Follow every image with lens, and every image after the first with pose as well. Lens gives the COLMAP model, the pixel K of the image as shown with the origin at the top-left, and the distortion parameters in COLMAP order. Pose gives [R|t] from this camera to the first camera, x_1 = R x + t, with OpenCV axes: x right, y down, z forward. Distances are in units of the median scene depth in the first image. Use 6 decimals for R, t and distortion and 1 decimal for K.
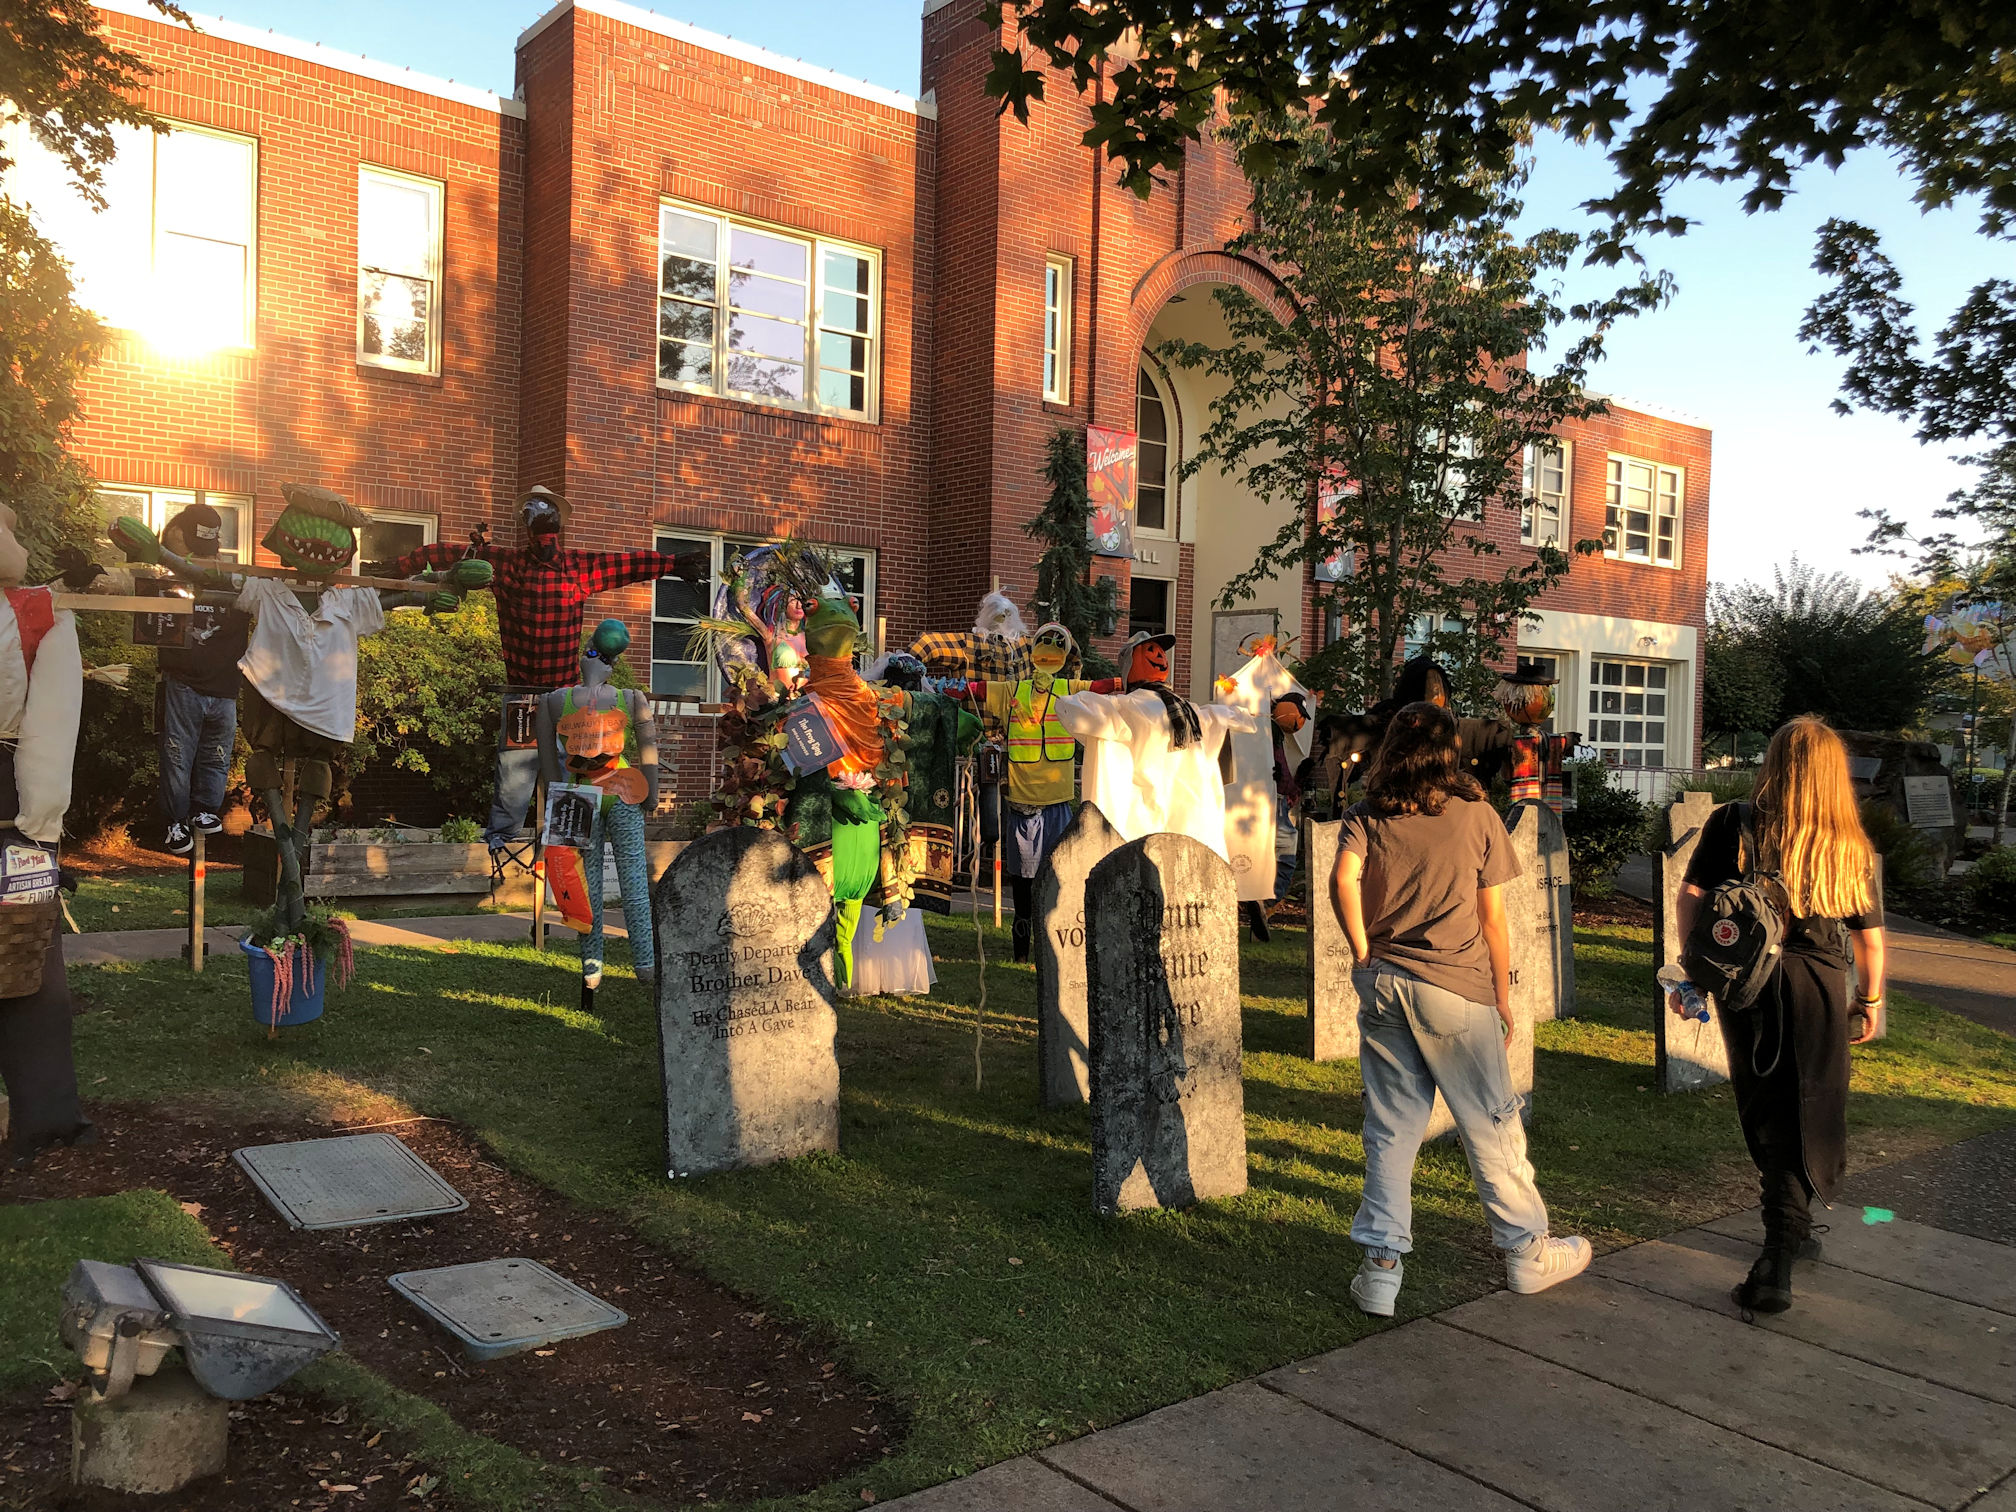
lens RADIAL K [[1623.4, 0, 1004.1], [0, 1623.4, 768.4], [0, 0, 1]] dist [-0.011255, 0.005560]
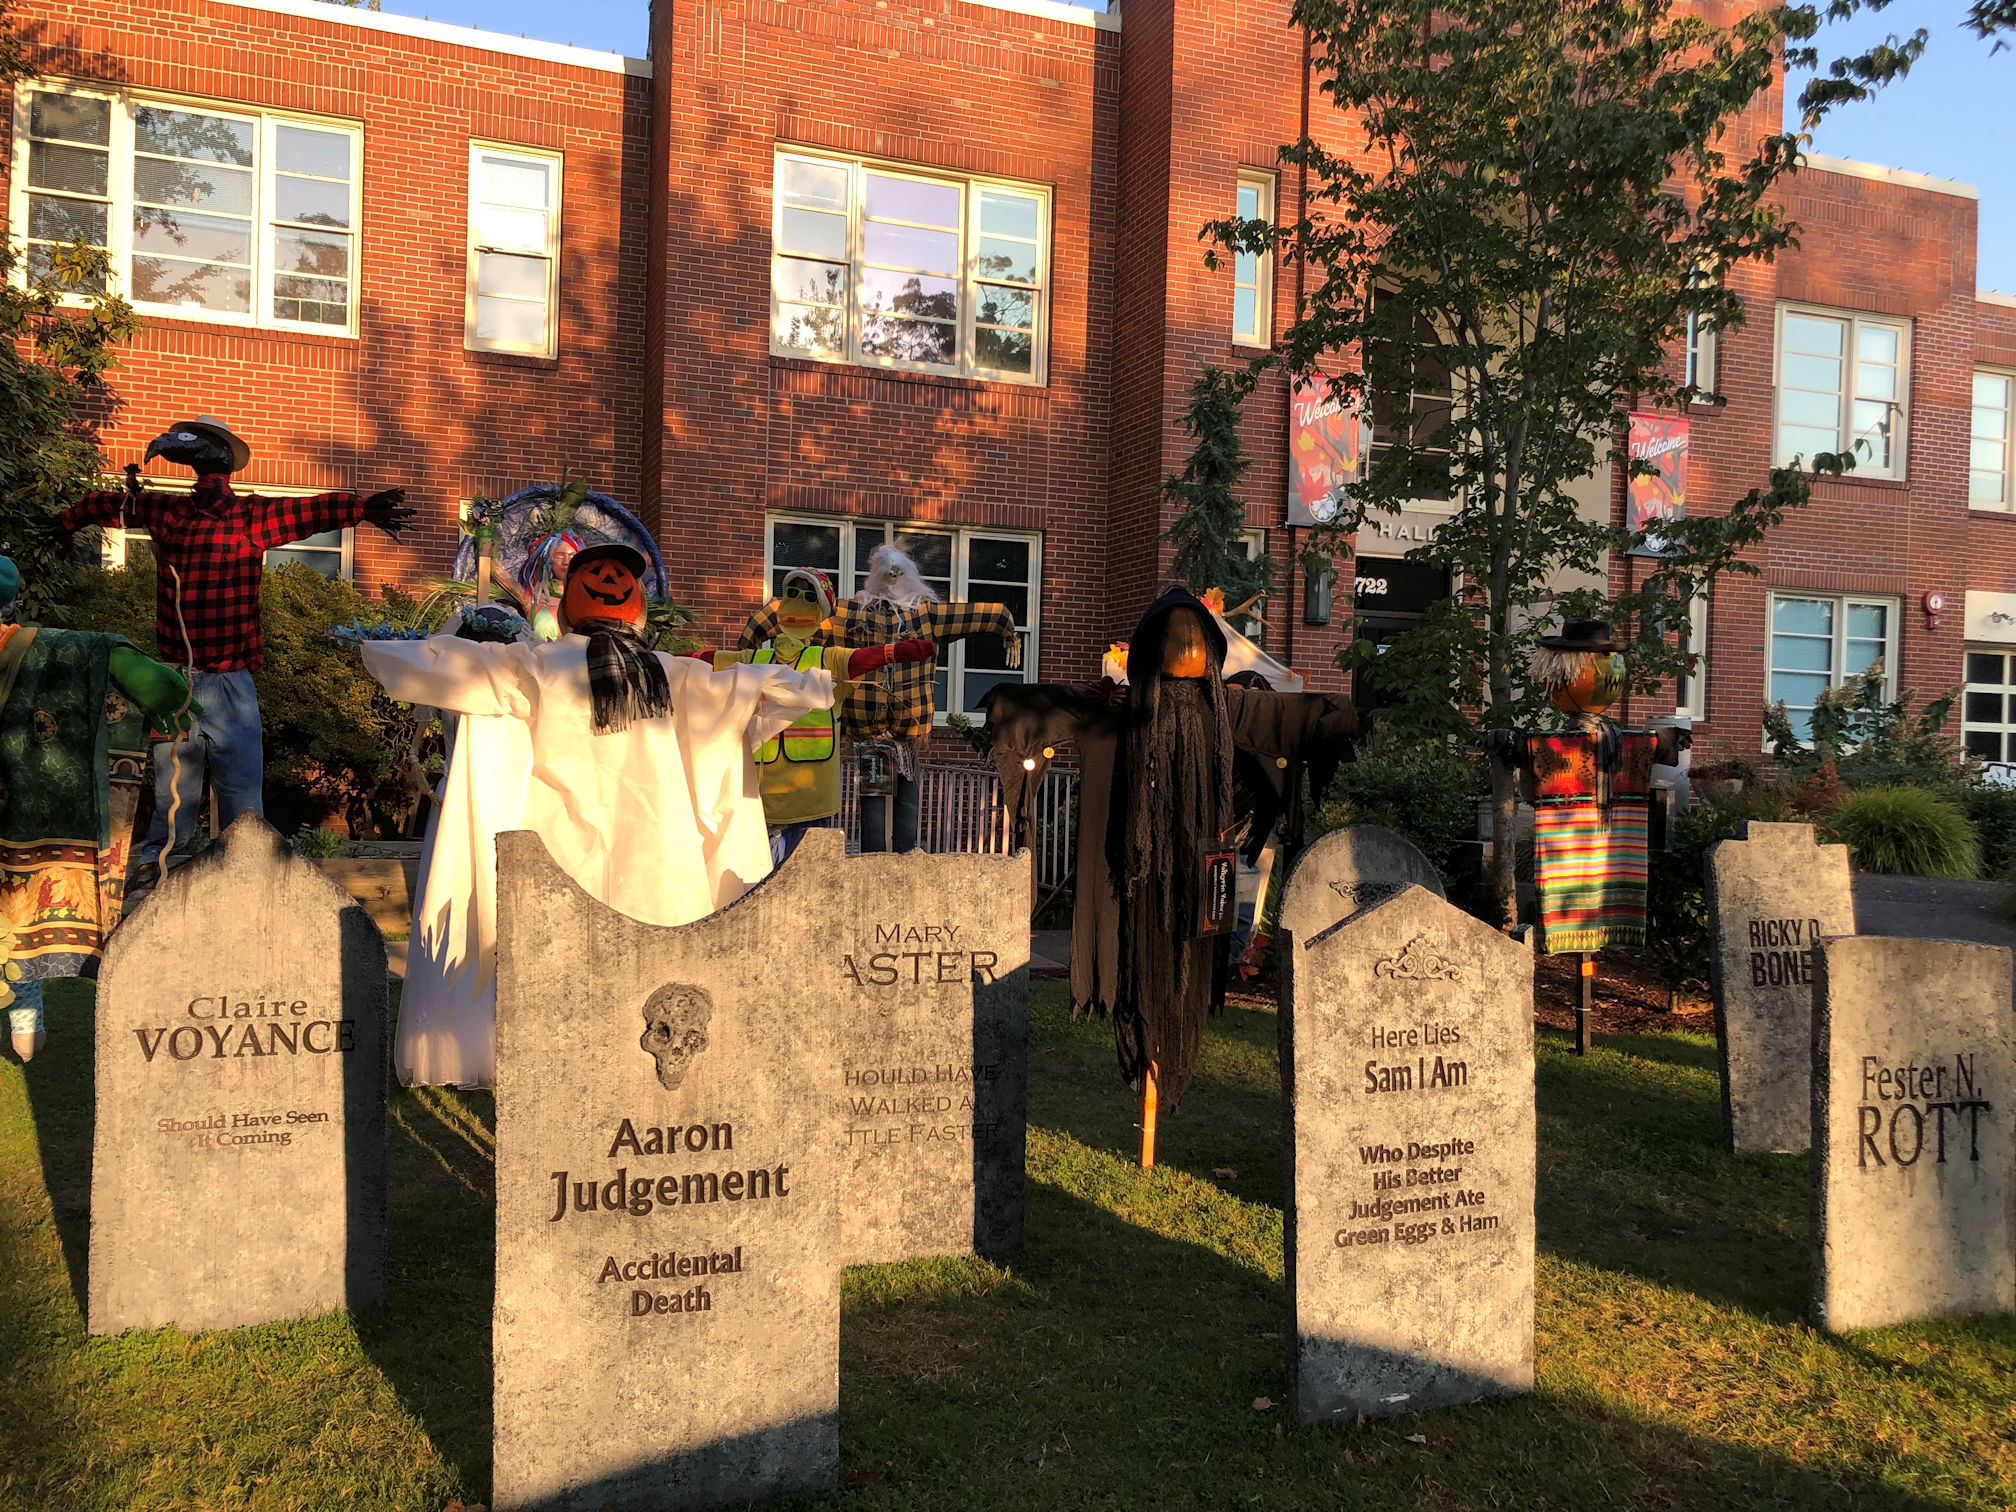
lens RADIAL K [[1623.4, 0, 1012.3], [0, 1623.4, 742.7], [0, 0, 1]] dist [-0.011255, 0.005560]
pose [[0.952838, 0.002406, -0.303469, 0.184942], [-0.012212, 0.999463, -0.030419, 0.004109], [0.303233, 0.032691, 0.952356, 0.197745]]
